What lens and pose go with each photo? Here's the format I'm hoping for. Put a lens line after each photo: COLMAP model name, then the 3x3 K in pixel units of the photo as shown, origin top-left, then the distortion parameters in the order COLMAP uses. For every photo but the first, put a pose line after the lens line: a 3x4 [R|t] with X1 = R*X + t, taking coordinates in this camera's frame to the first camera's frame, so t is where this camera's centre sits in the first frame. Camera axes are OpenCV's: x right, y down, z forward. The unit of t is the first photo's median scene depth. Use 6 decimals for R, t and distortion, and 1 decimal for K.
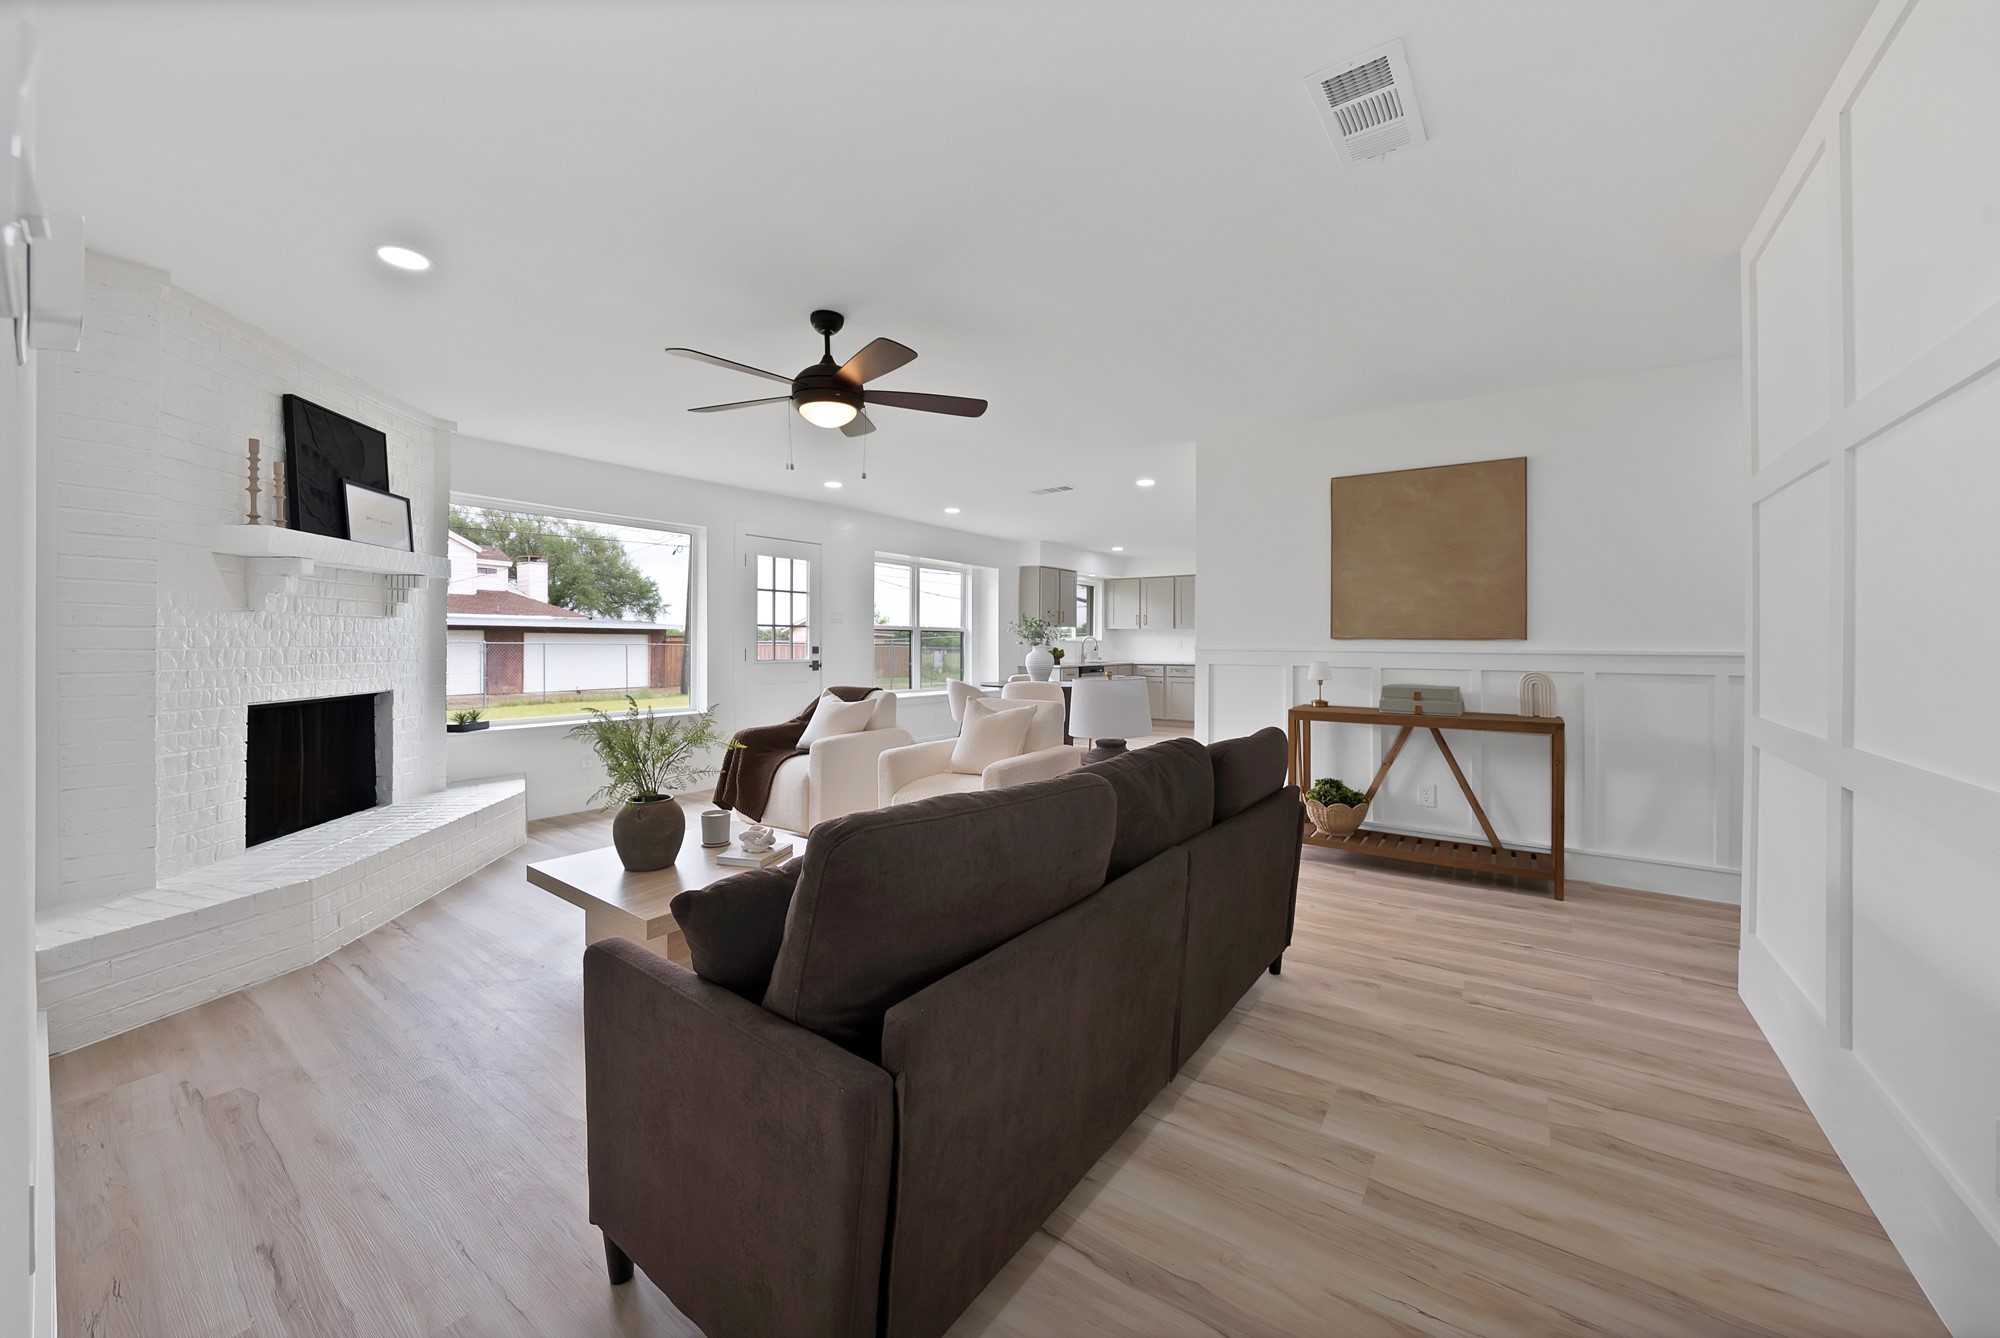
lens RADIAL K [[728.6, 0, 980.4], [0, 728.6, 642.0], [0, 0, 1]] dist [-0.019838, 0.000001]
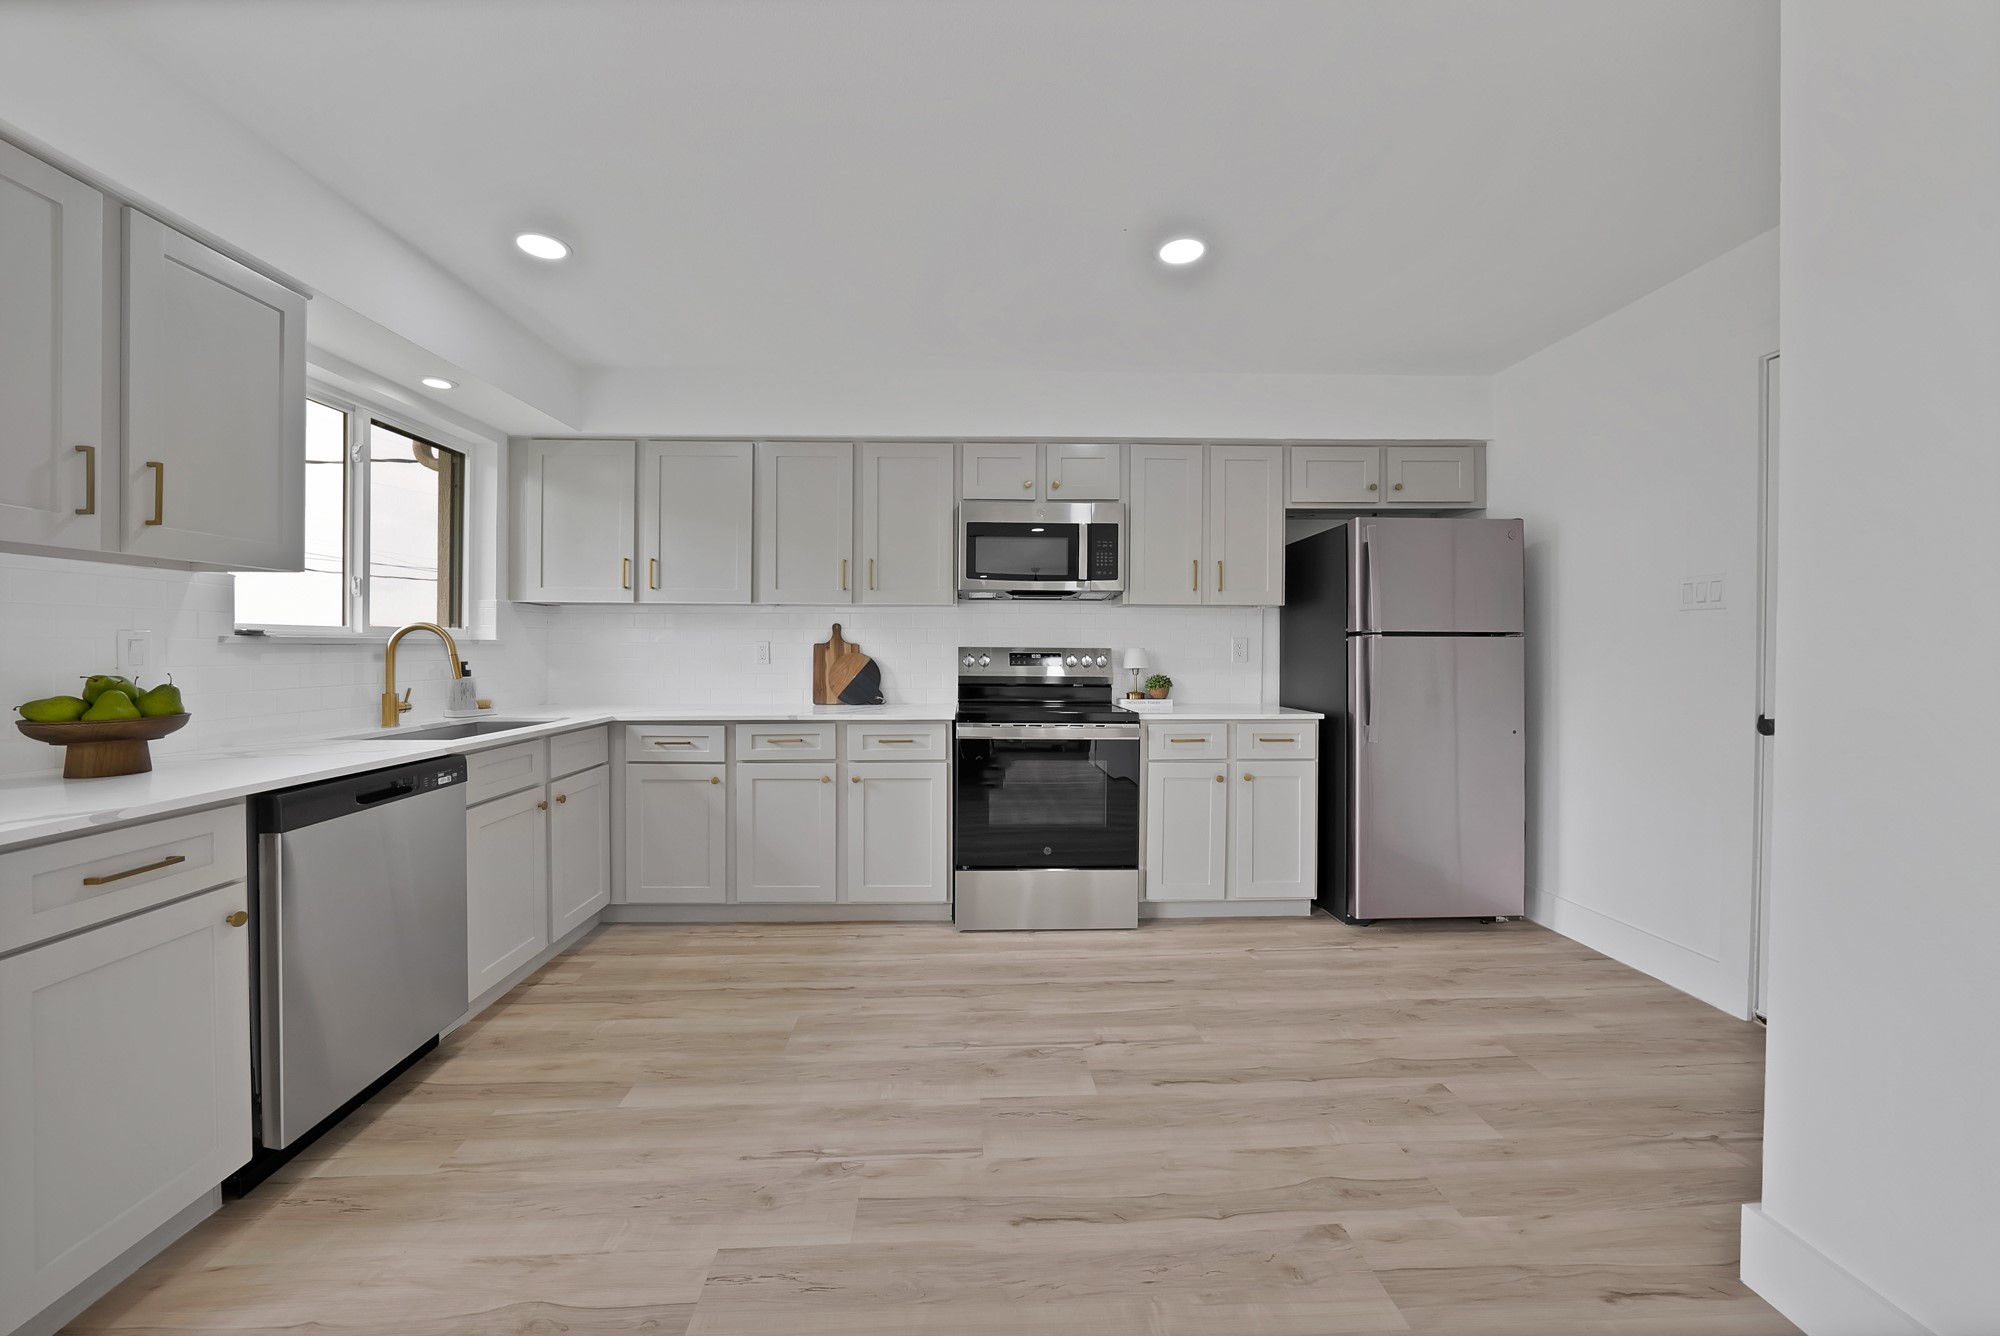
lens RADIAL K [[796.8, 0, 950.4], [0, 796.8, 655.7], [0, 0, 1]] dist [-0.015345, 0.000377]
pose [[0.803933, -0.003734, 0.594708, 0.145327], [-0.001981, 0.999958, 0.008957, 0.001343], [-0.594717, -0.008379, 0.803892, 0.747507]]
